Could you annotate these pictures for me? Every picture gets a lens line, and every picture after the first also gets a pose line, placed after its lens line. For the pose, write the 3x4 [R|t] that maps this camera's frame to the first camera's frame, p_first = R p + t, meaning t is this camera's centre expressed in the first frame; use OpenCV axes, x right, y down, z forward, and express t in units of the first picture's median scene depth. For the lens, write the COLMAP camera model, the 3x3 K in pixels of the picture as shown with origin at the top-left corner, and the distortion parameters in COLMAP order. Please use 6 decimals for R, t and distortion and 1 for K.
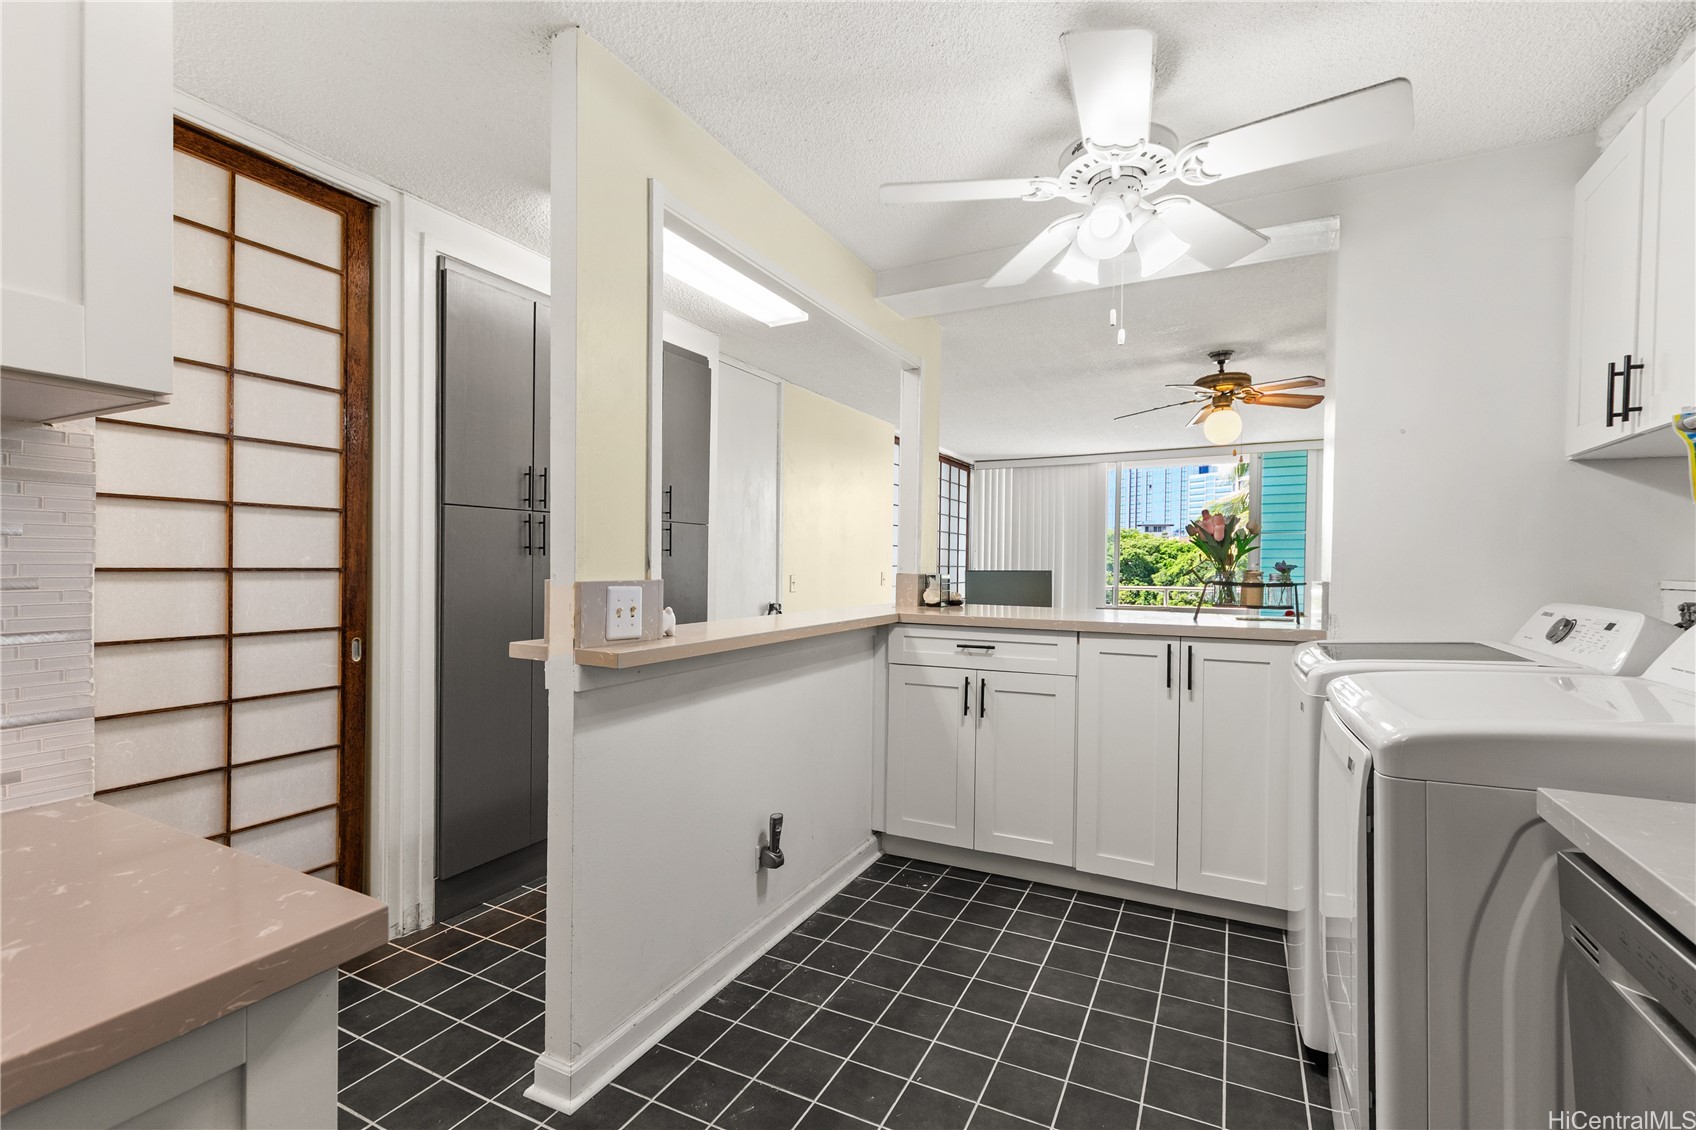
lens RADIAL K [[756.5, 0, 845.5], [0, 756.5, 568.2], [0, 0, 1]] dist [0.006378, -0.003498]
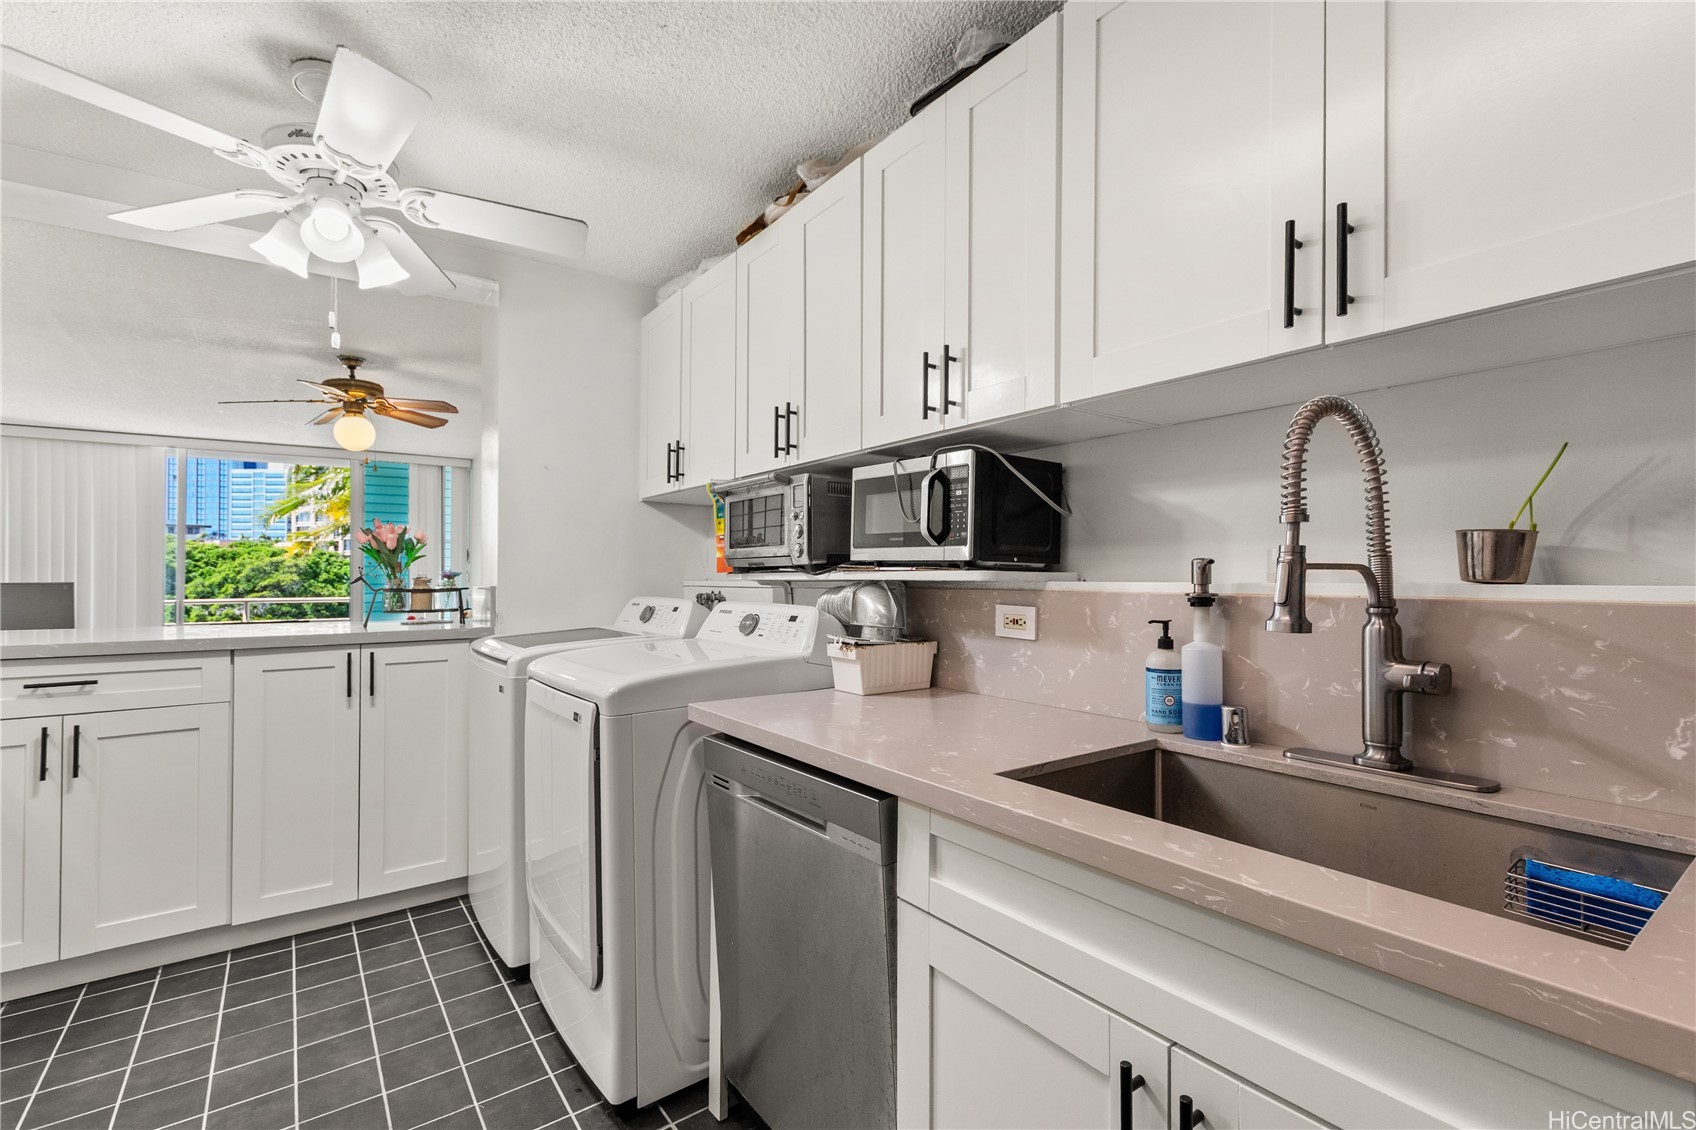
lens RADIAL K [[756.5, 0, 847.0], [0, 756.5, 559.7], [0, 0, 1]] dist [0.006378, -0.003498]
pose [[0.445534, 0.010101, 0.895208, -0.174067], [0.009637, 0.999824, -0.016077, 0.001173], [-0.895213, 0.015790, 0.445358, -0.023886]]
